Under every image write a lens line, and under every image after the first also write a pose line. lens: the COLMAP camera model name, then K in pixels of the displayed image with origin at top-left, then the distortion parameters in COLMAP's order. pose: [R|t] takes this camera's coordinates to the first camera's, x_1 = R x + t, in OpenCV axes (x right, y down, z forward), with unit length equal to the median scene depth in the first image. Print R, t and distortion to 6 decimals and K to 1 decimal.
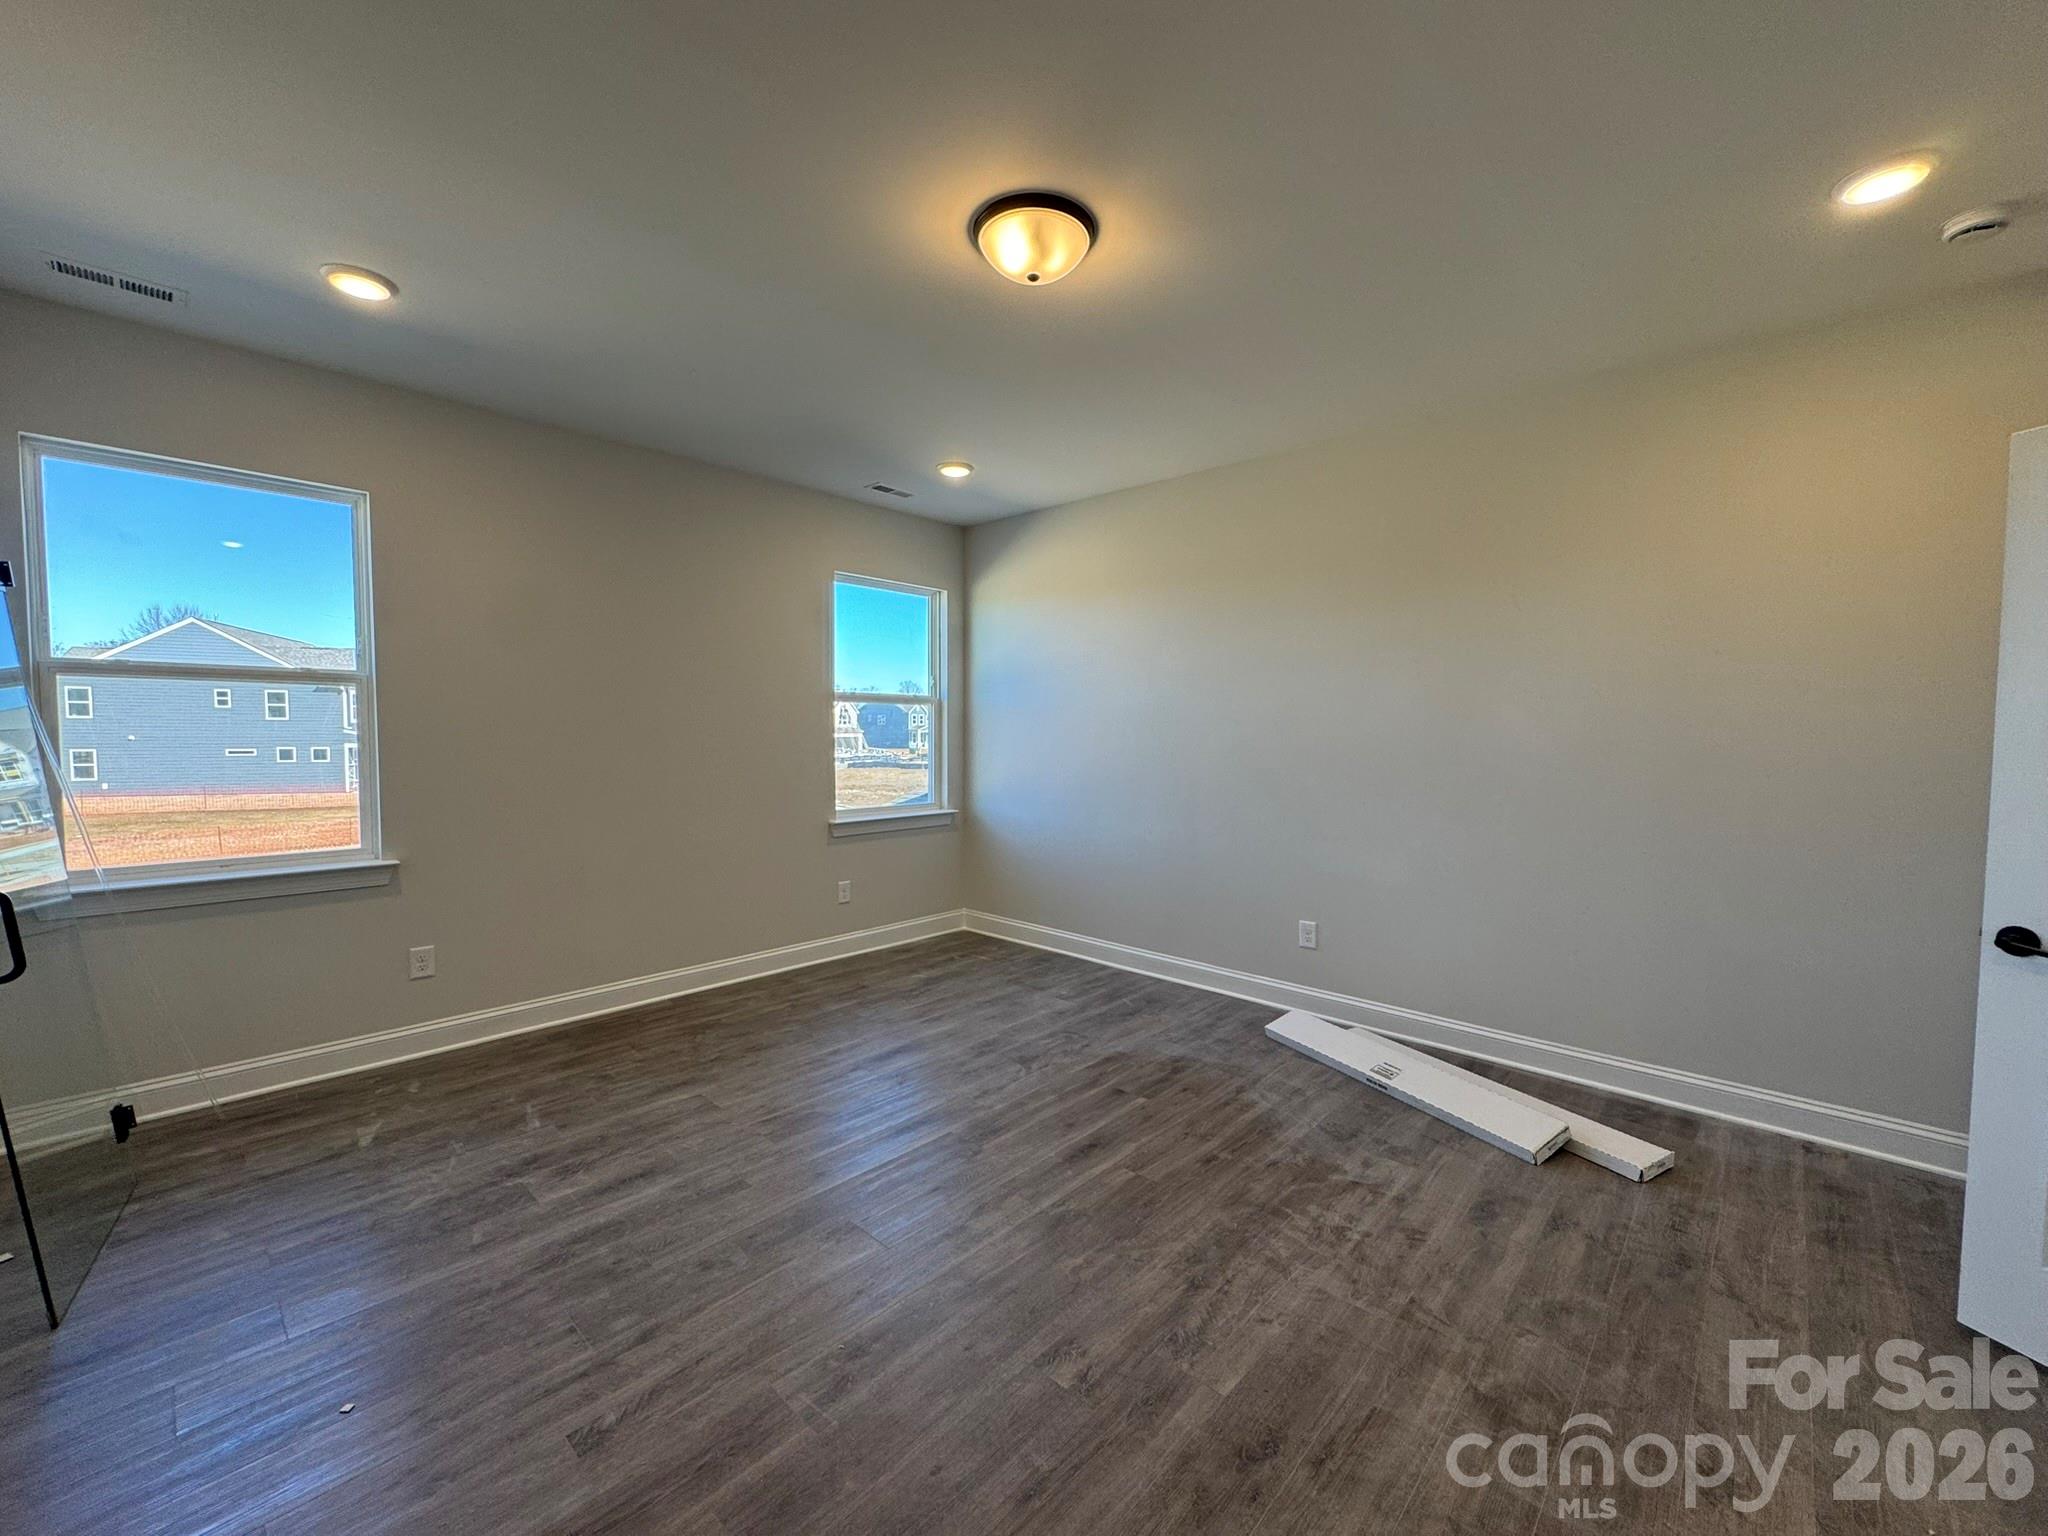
lens RADIAL K [[814.9, 0, 1023.9], [0, 814.9, 770.4], [0, 0, 1]] dist [-0.002319, 0.000304]
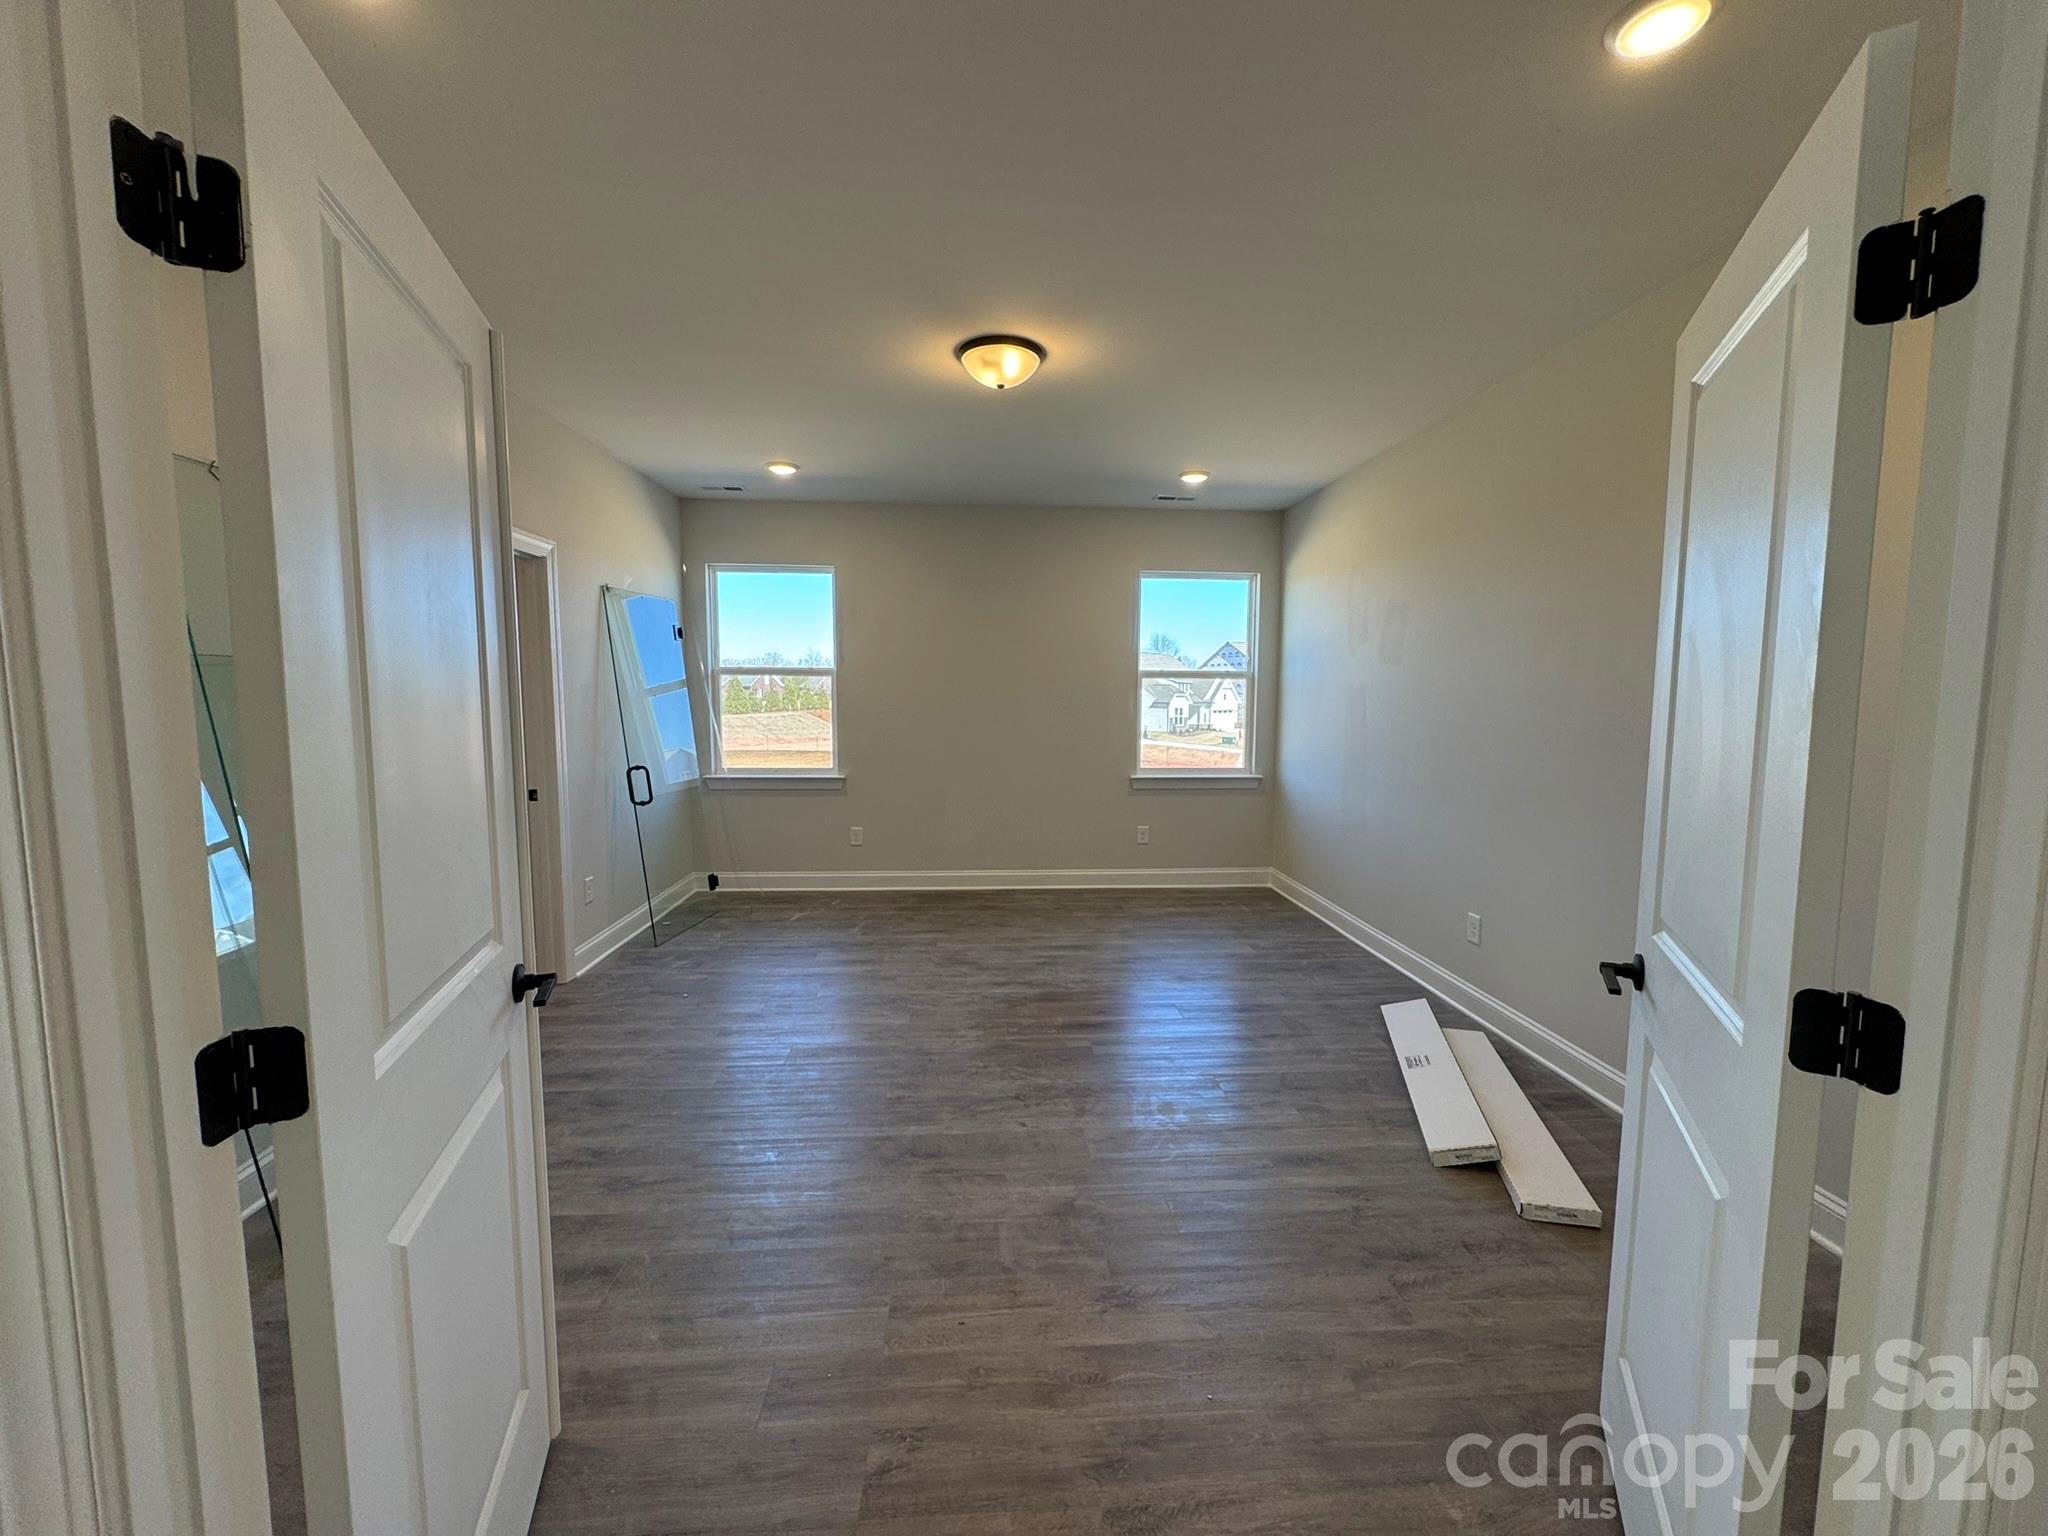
lens RADIAL K [[814.9, 0, 1032.4], [0, 814.9, 767.3], [0, 0, 1]] dist [-0.002319, 0.000304]
pose [[0.735012, 0.061081, -0.675298, 0.632714], [-0.037597, 0.998073, 0.049354, -0.007415], [0.677011, -0.010886, 0.735892, -0.012438]]
